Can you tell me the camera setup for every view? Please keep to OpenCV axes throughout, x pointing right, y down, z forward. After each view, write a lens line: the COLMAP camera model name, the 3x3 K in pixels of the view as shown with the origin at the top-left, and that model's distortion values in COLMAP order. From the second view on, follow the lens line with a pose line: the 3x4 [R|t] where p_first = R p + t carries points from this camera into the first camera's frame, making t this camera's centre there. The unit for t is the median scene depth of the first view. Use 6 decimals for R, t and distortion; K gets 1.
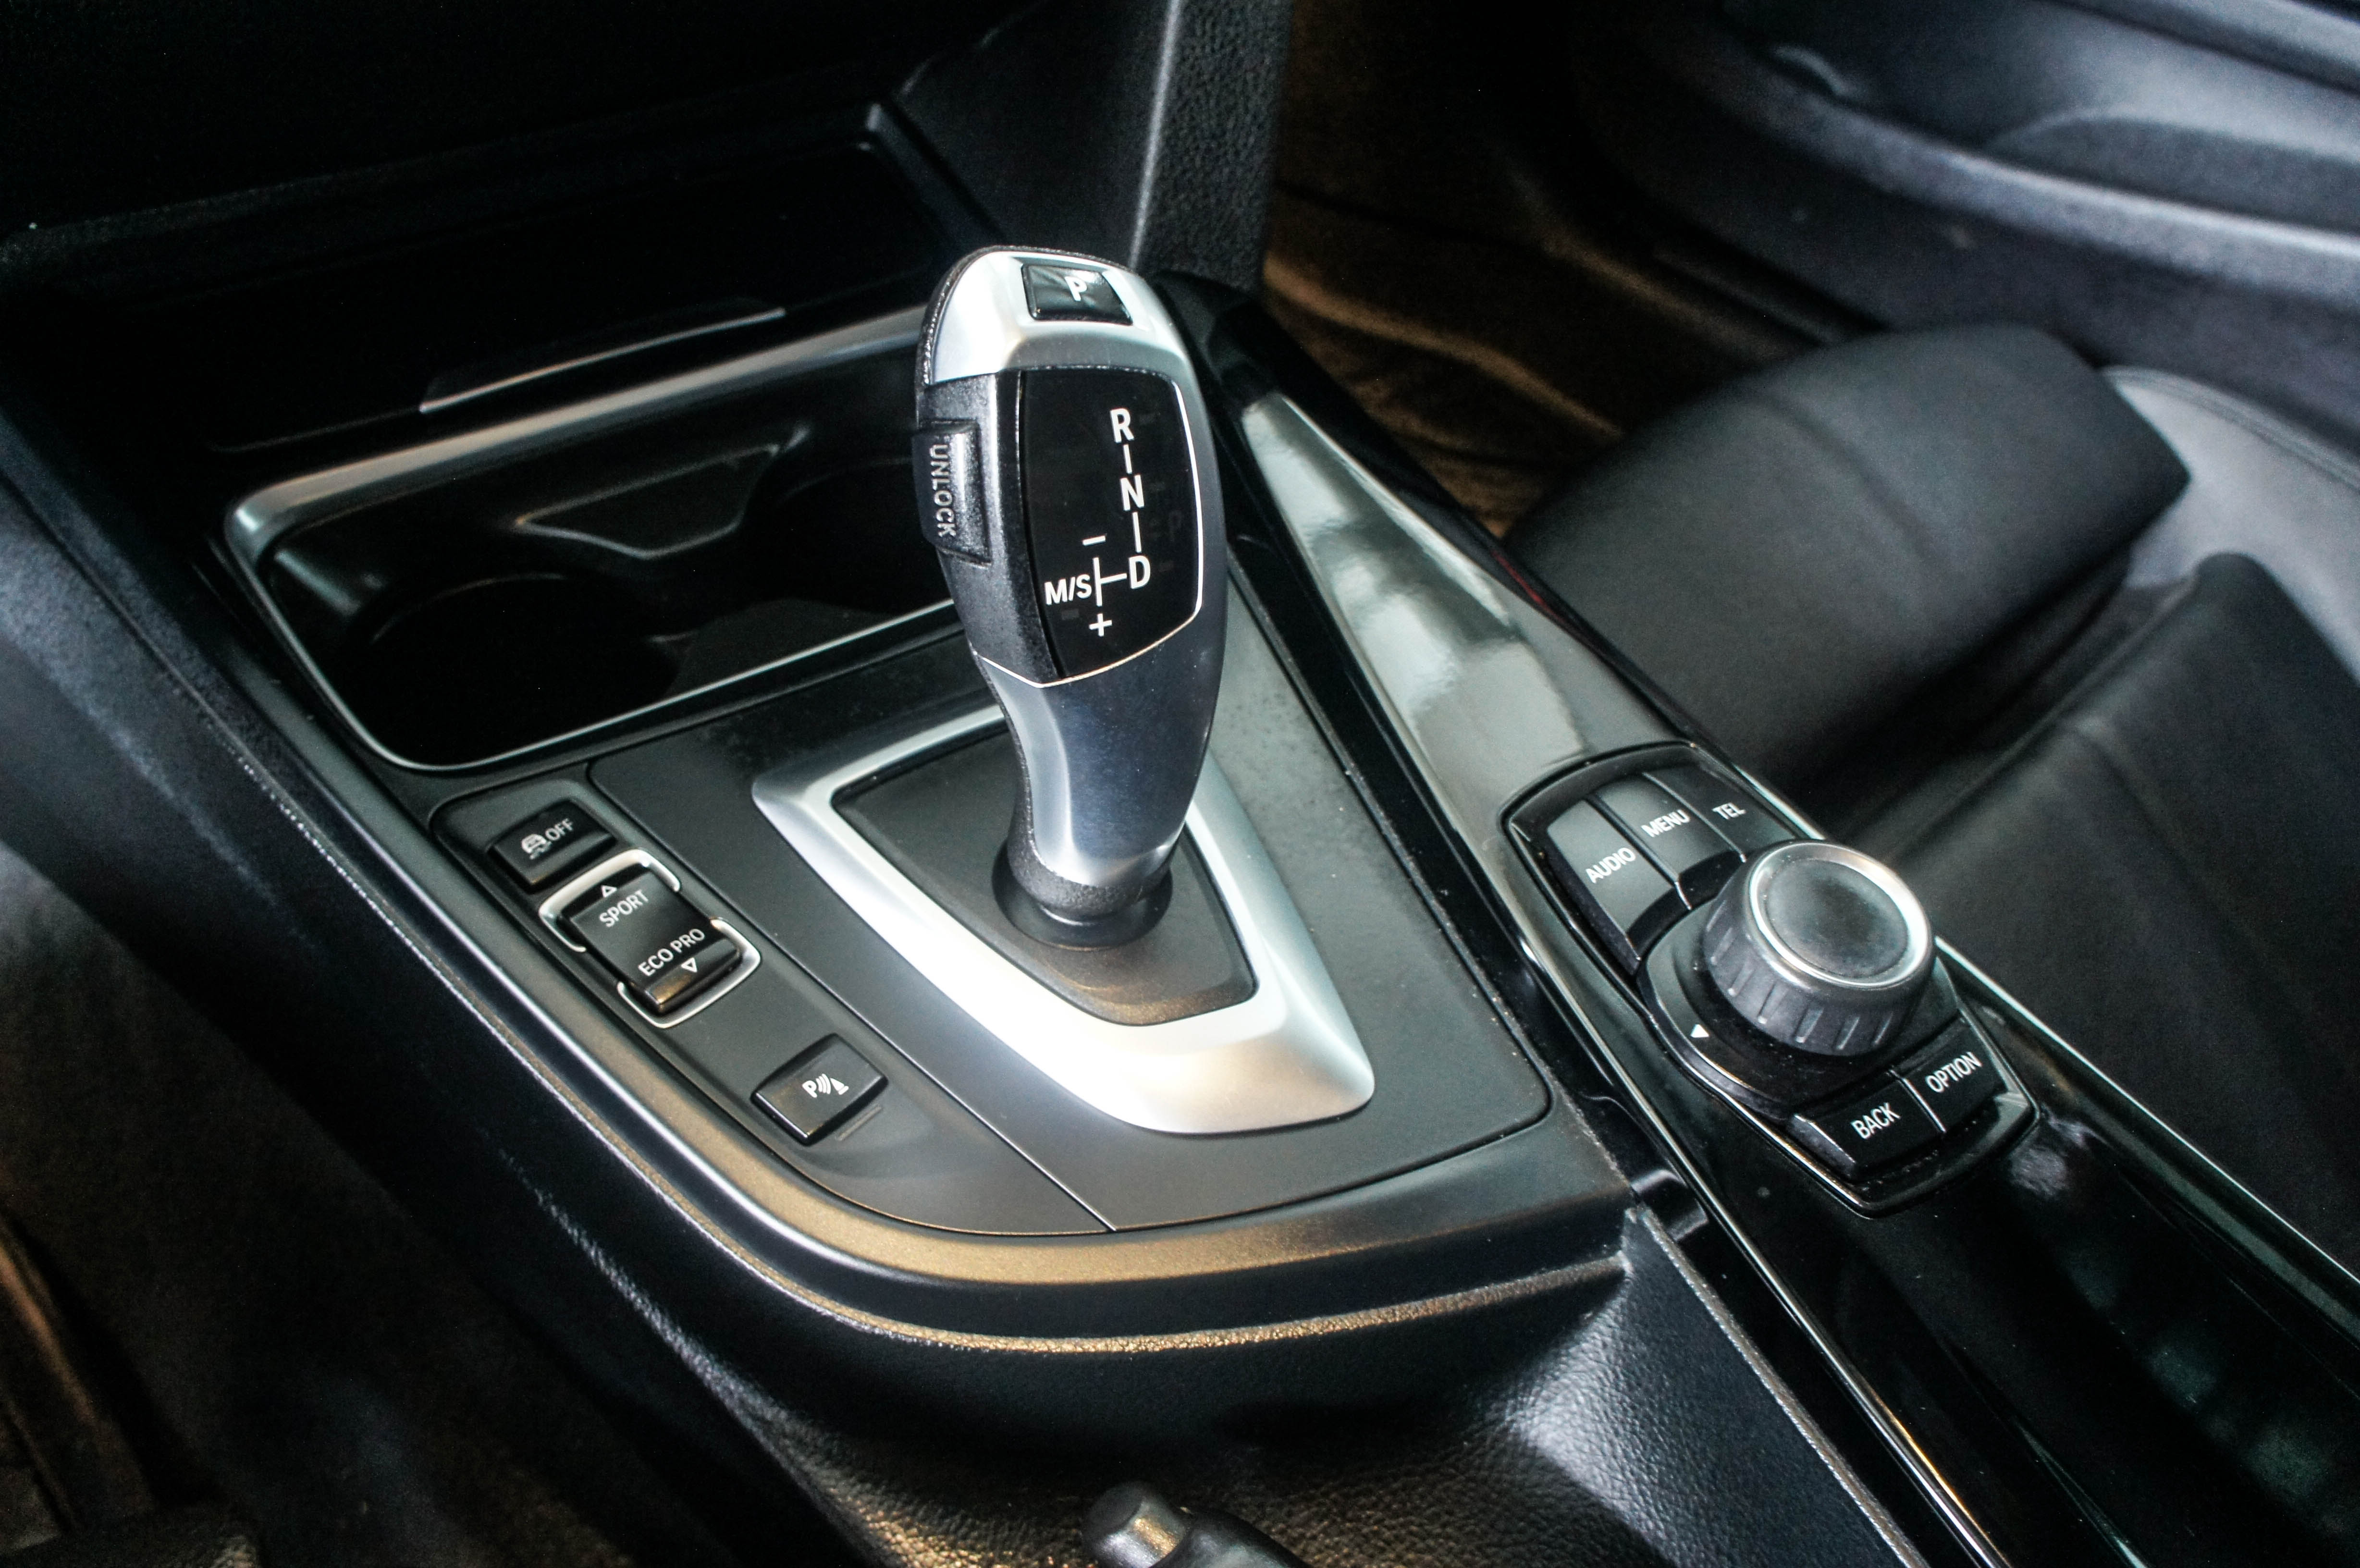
lens RADIAL K [[1846.1, 0, 1192.3], [0, 1846.1, 794.9], [0, 0, 1]] dist [-0.095039, 0.006296]
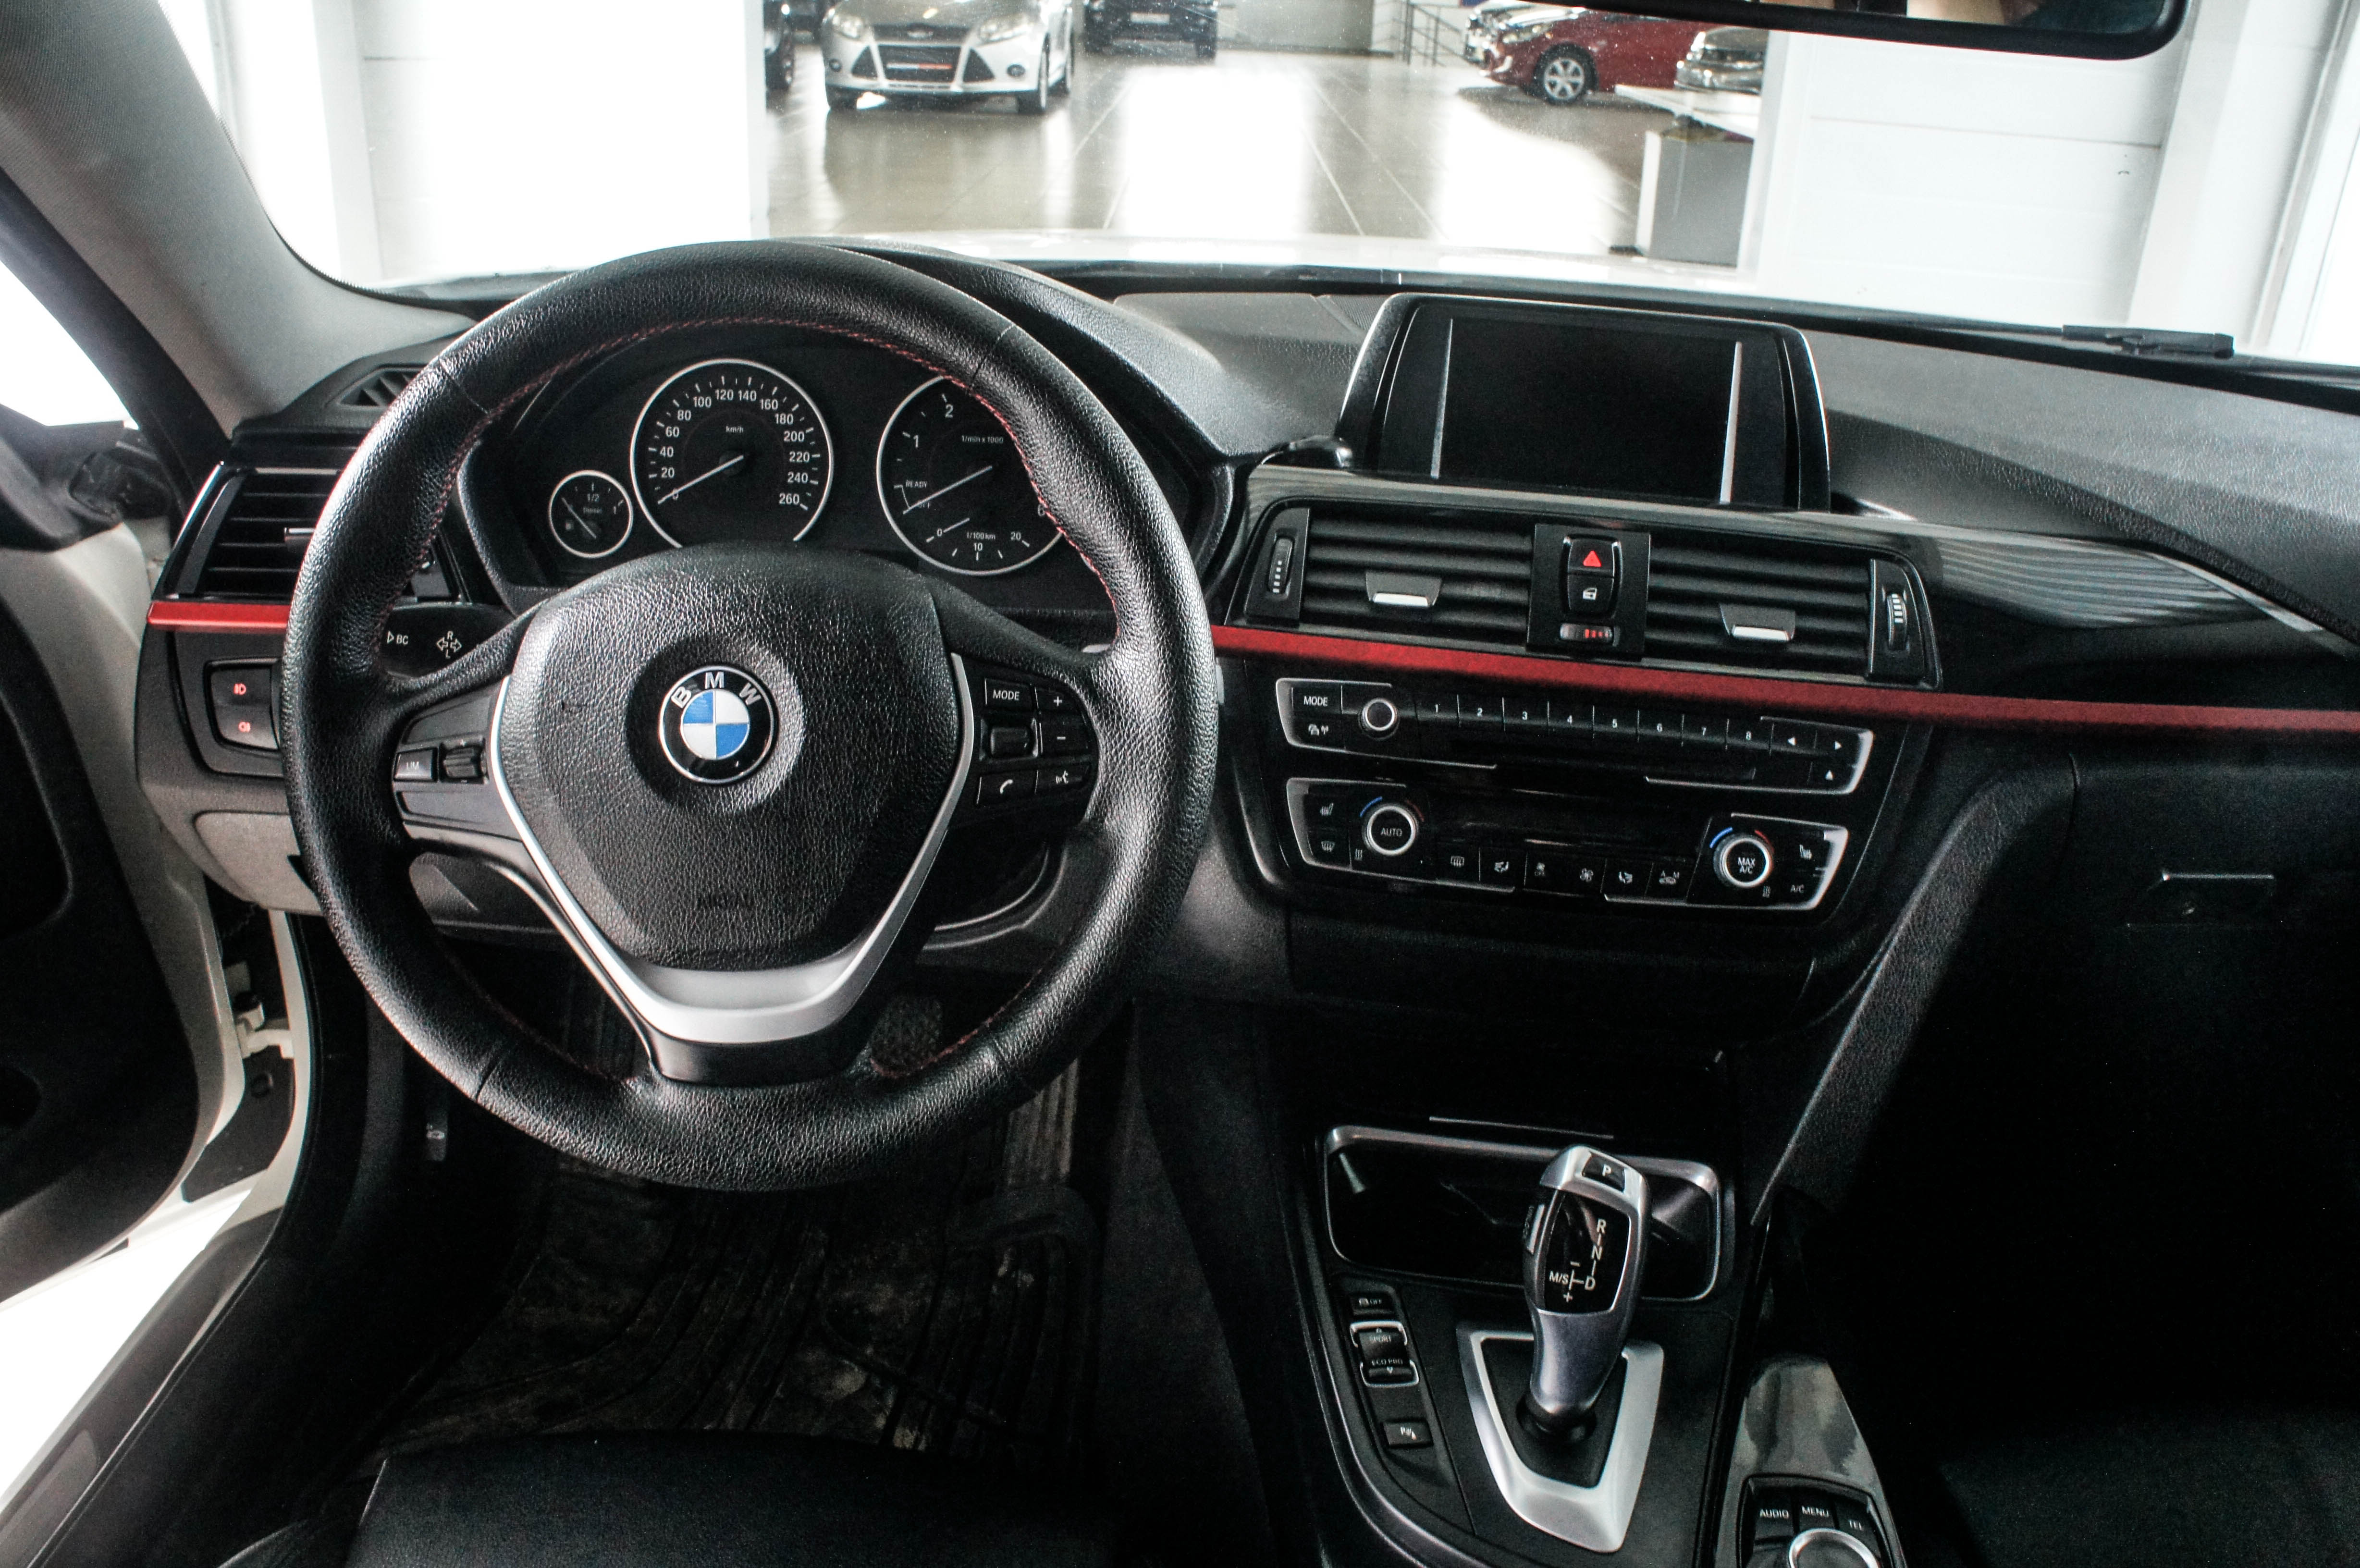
lens RADIAL K [[1951.4, 0, 1181.6], [0, 1951.4, 818.9], [0, 0, 1]] dist [-0.199354, 0.203613]
pose [[0.737761, 0.242528, -0.629991, 0.911354], [-0.450628, 0.871798, -0.192098, 0.068058], [0.502636, 0.425614, 0.752469, -1.306442]]
